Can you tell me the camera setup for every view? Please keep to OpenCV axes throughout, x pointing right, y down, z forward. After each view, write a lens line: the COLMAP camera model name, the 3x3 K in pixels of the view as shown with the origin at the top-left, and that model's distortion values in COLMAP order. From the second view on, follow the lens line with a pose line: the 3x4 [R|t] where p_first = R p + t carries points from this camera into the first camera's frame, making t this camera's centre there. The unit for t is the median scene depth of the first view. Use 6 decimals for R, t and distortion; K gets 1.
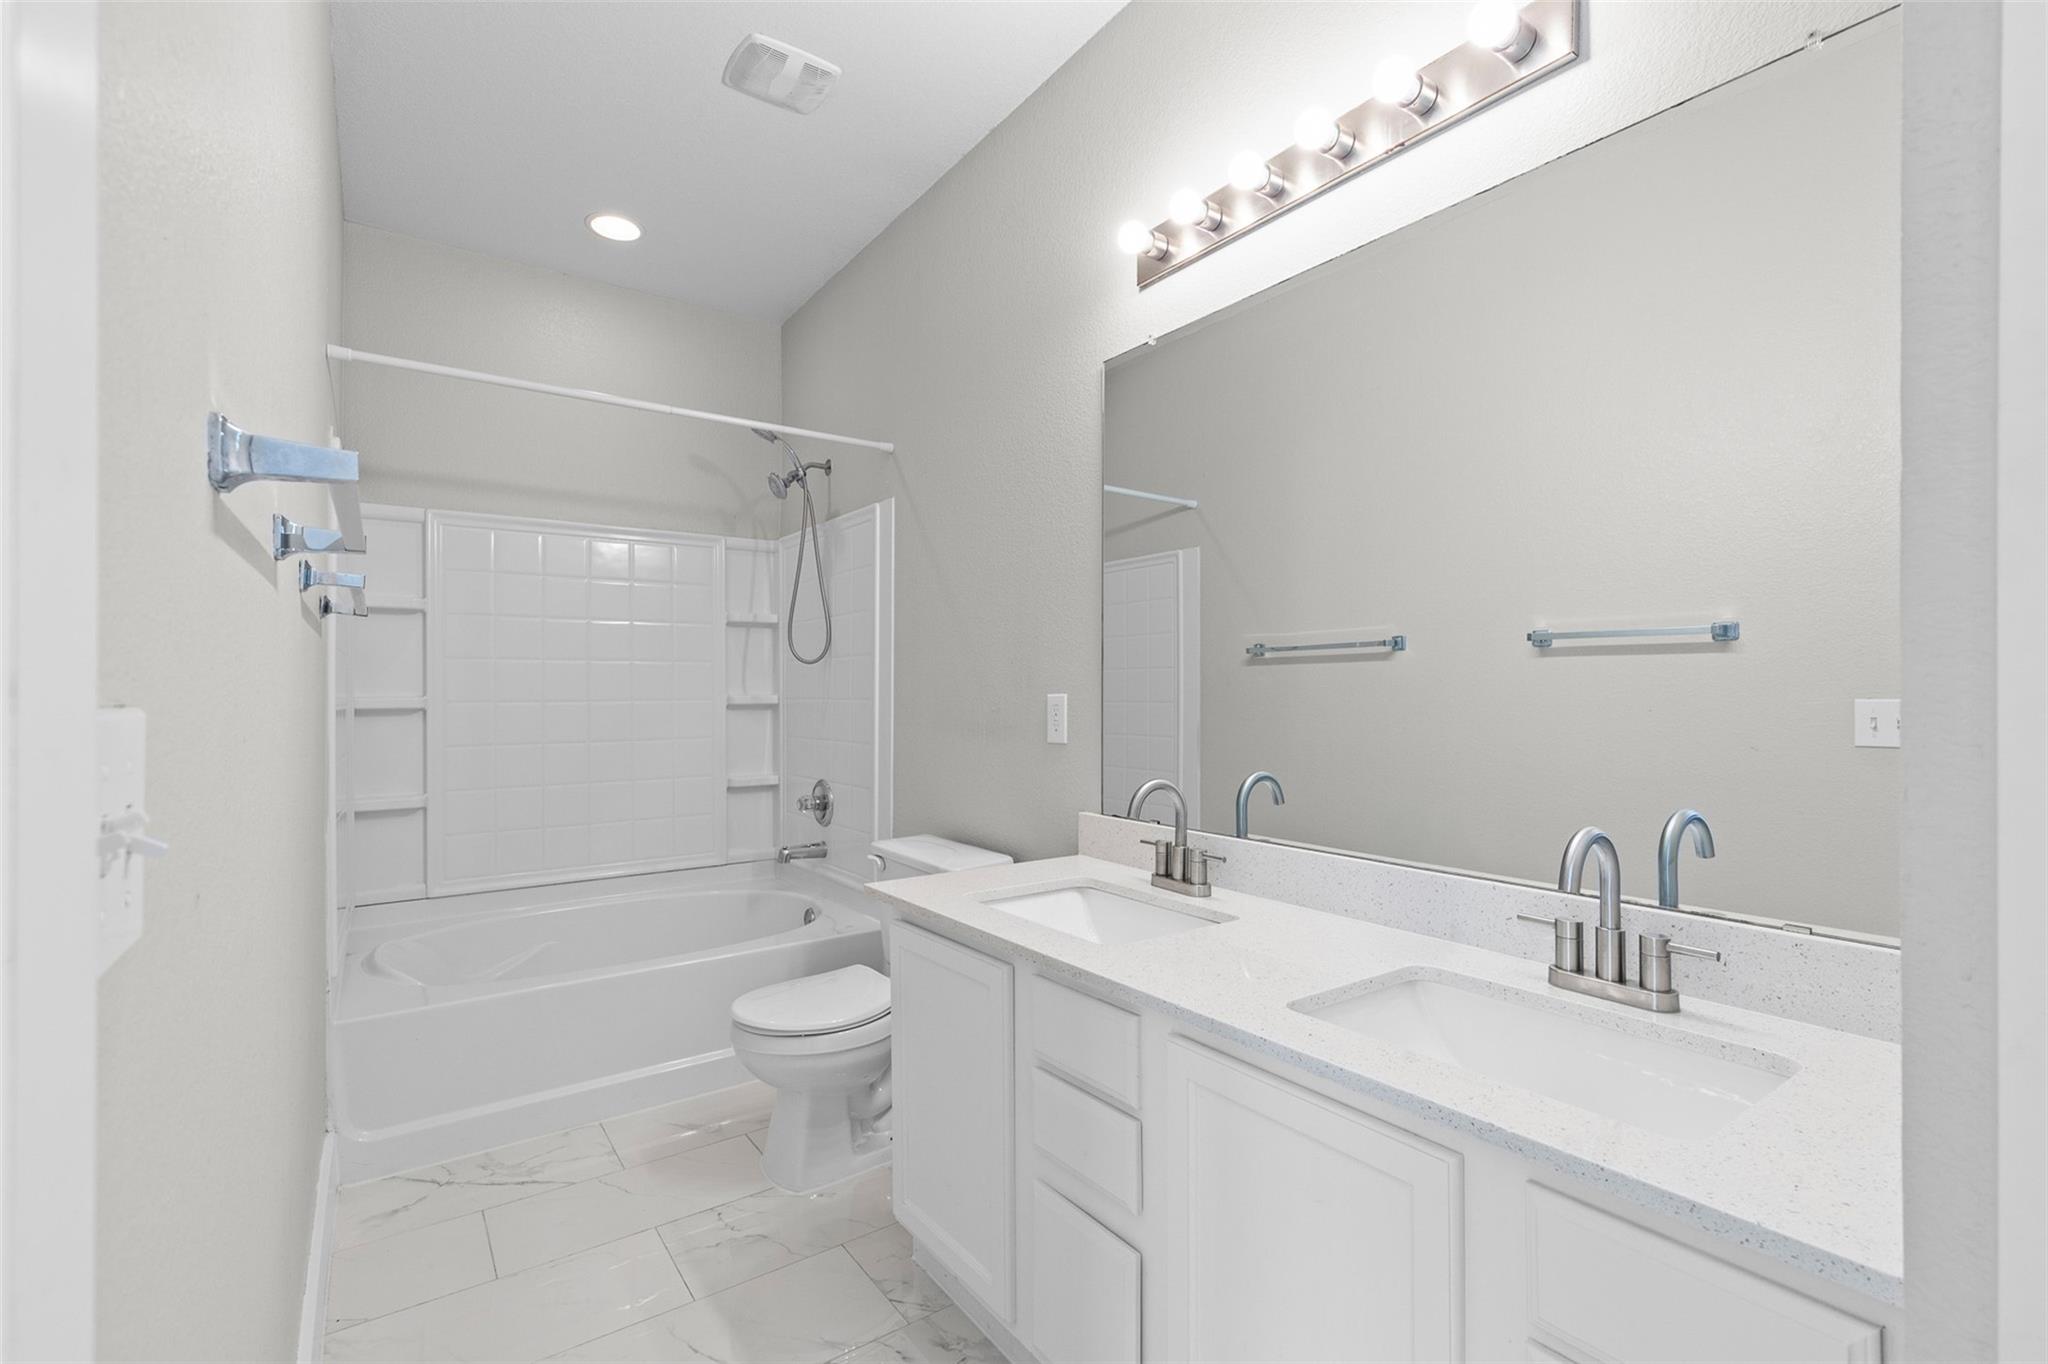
lens RADIAL K [[920.7, 0, 1017.8], [0, 920.7, 686.6], [0, 0, 1]] dist [0.000583, -0.000077]
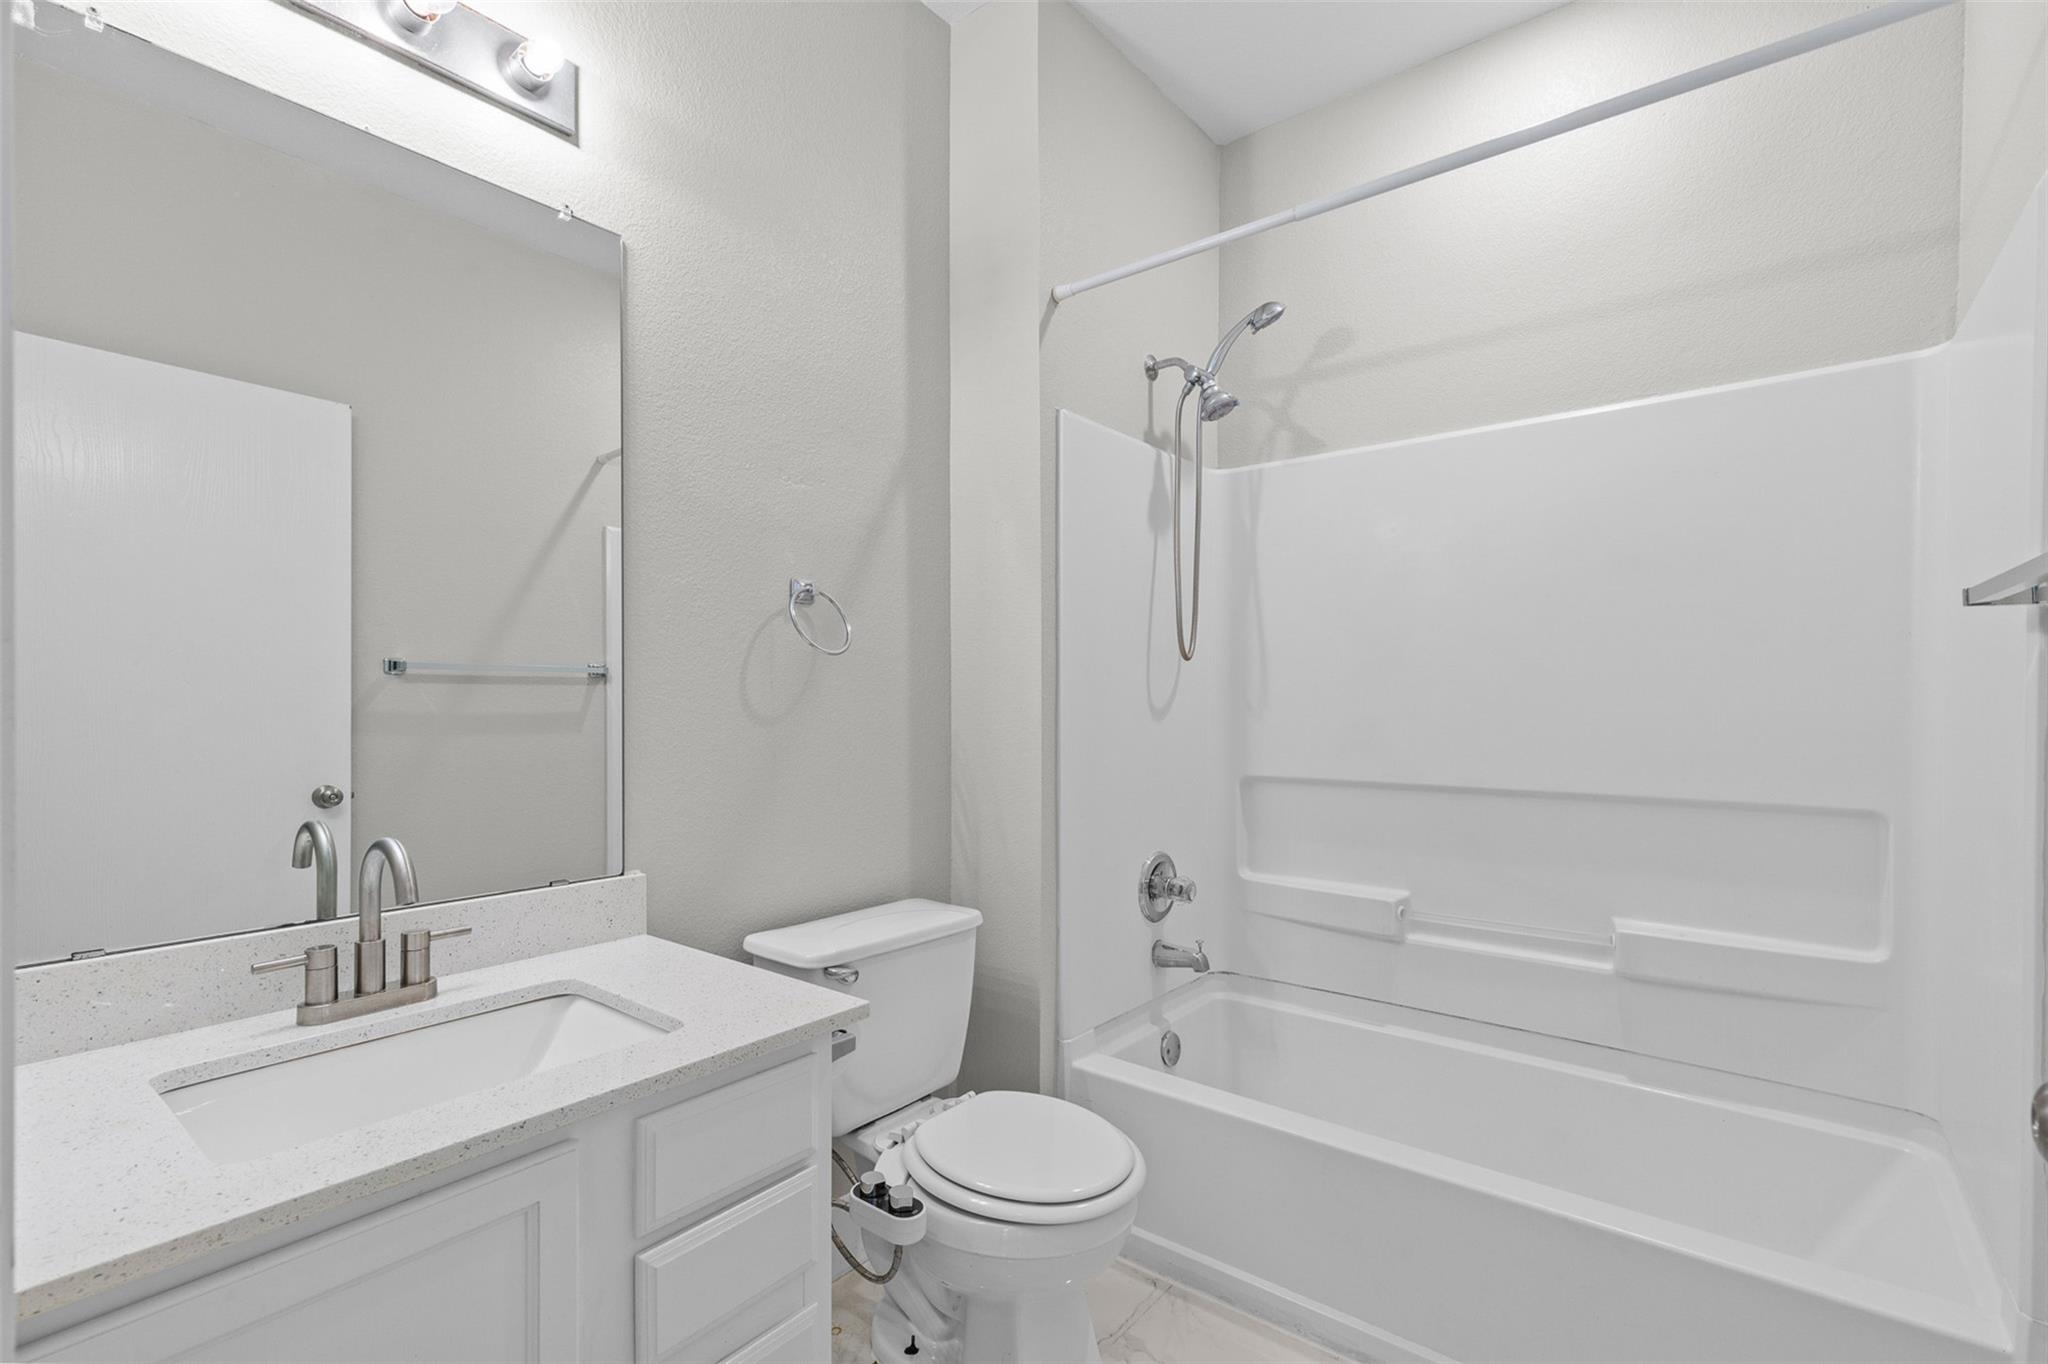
lens RADIAL K [[920.7, 0, 1017.8], [0, 920.7, 686.6], [0, 0, 1]] dist [0.000583, -0.000077]
pose [[-0.281086, -0.002057, 0.959680, -0.537262], [-0.003031, 0.999995, 0.001255, -0.015721], [-0.959678, -0.002556, -0.281091, 0.643144]]
